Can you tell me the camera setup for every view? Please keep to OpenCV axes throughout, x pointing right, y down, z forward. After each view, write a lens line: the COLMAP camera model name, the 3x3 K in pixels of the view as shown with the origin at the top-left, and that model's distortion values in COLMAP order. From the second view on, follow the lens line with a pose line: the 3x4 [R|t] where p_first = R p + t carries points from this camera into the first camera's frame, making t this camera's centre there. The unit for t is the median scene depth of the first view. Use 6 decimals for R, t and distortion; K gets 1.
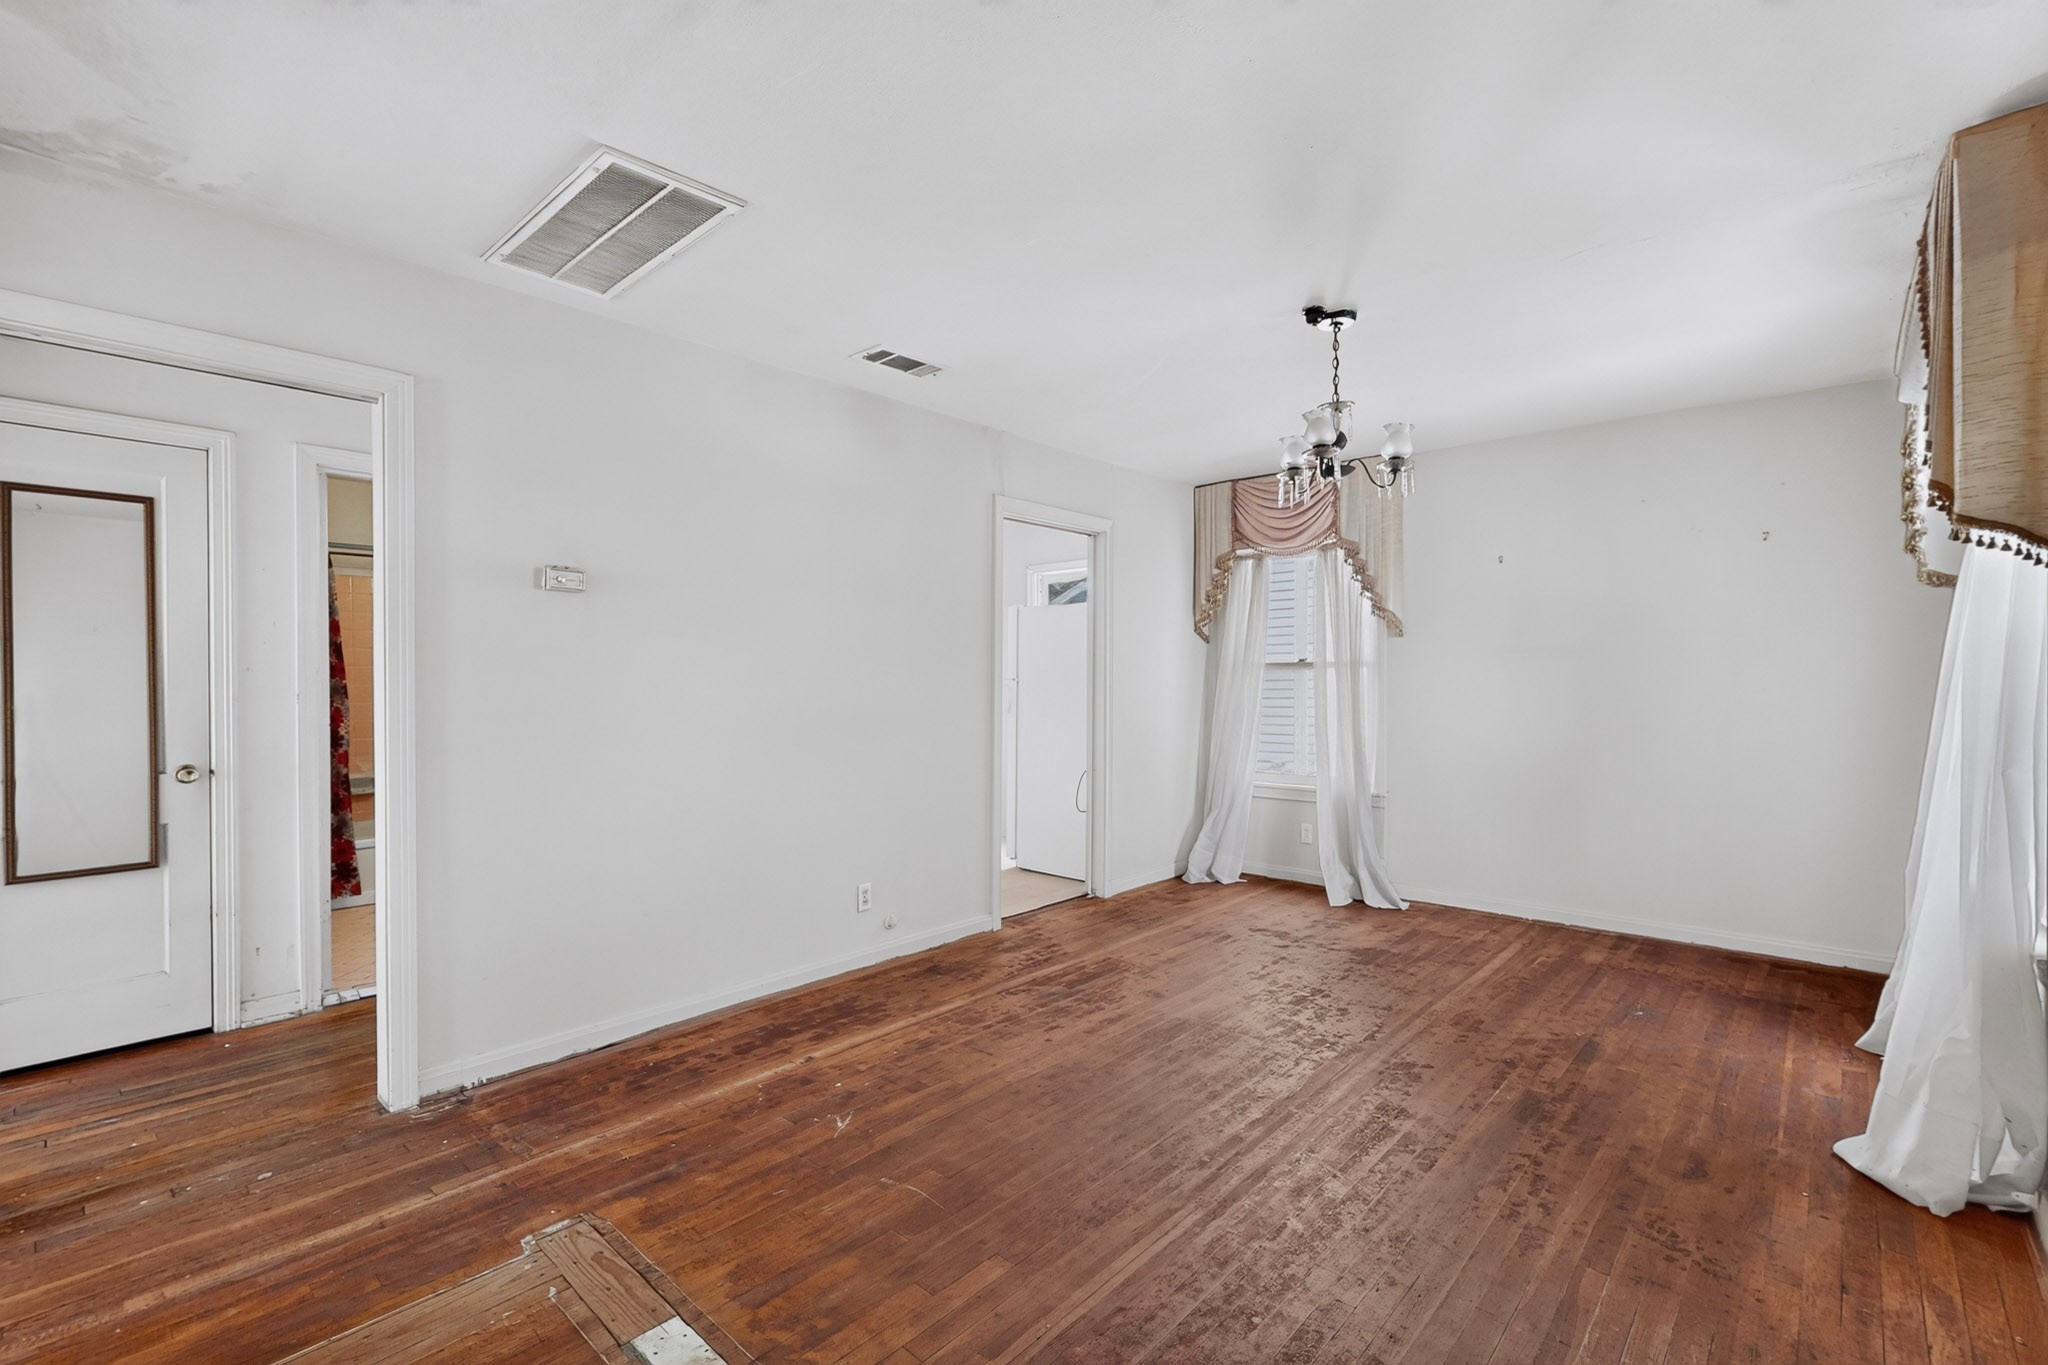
lens RADIAL K [[892.5, 0, 1020.1], [0, 892.5, 685.1], [0, 0, 1]] dist [0.001869, 0.000161]
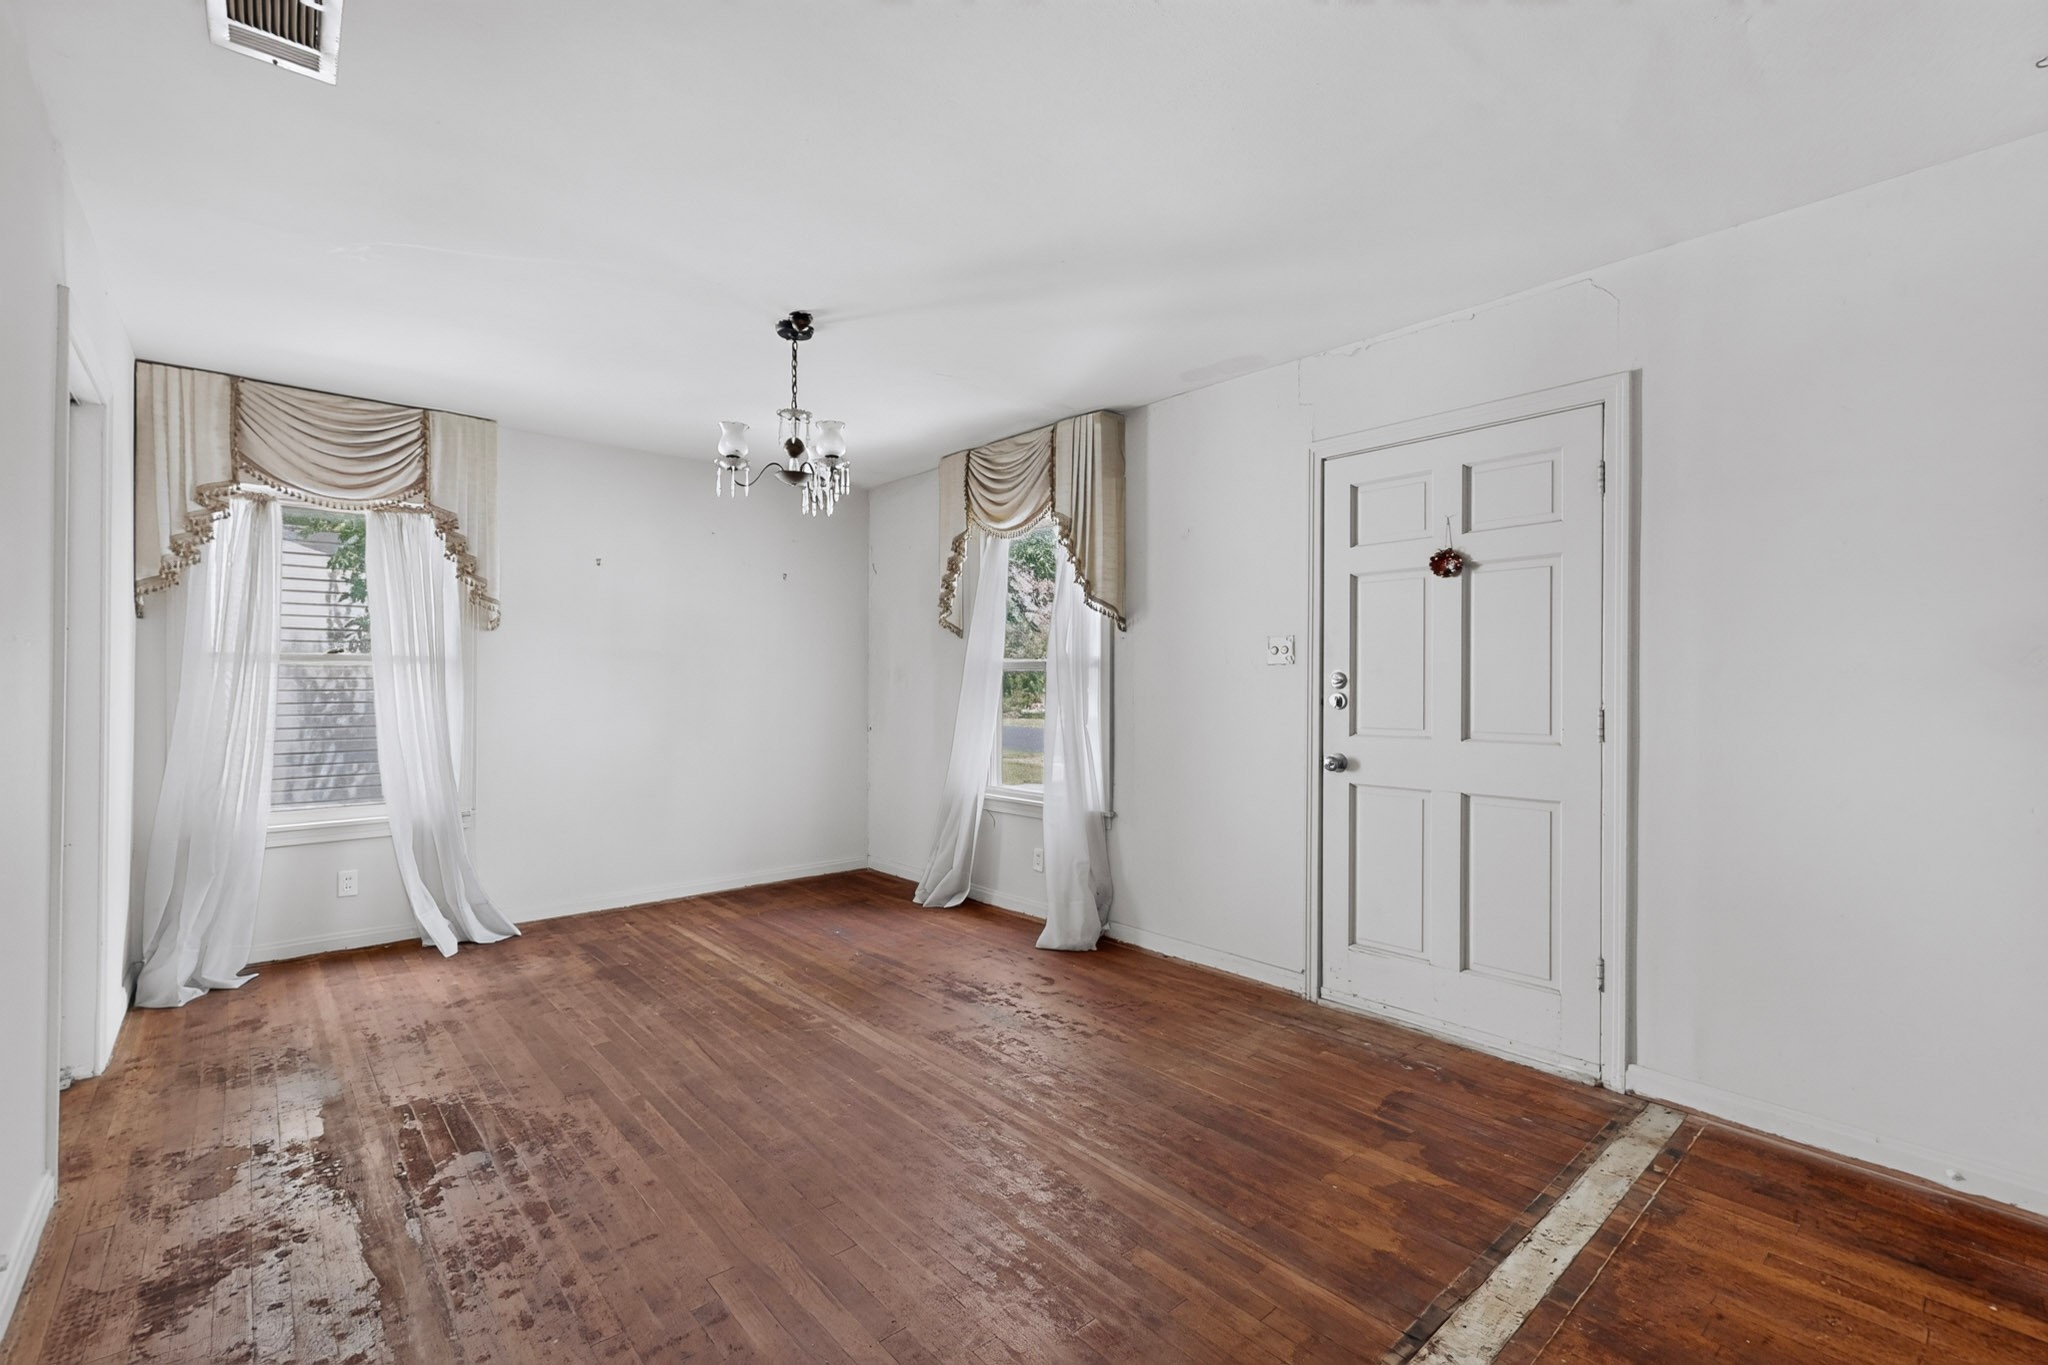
lens RADIAL K [[892.5, 0, 1020.9], [0, 892.5, 685.6], [0, 0, 1]] dist [0.001869, 0.000161]
pose [[0.104418, 0.001761, 0.994532, -0.487893], [-0.001157, 0.999998, -0.001650, 0.001066], [-0.994533, -0.000978, 0.104419, 0.476470]]
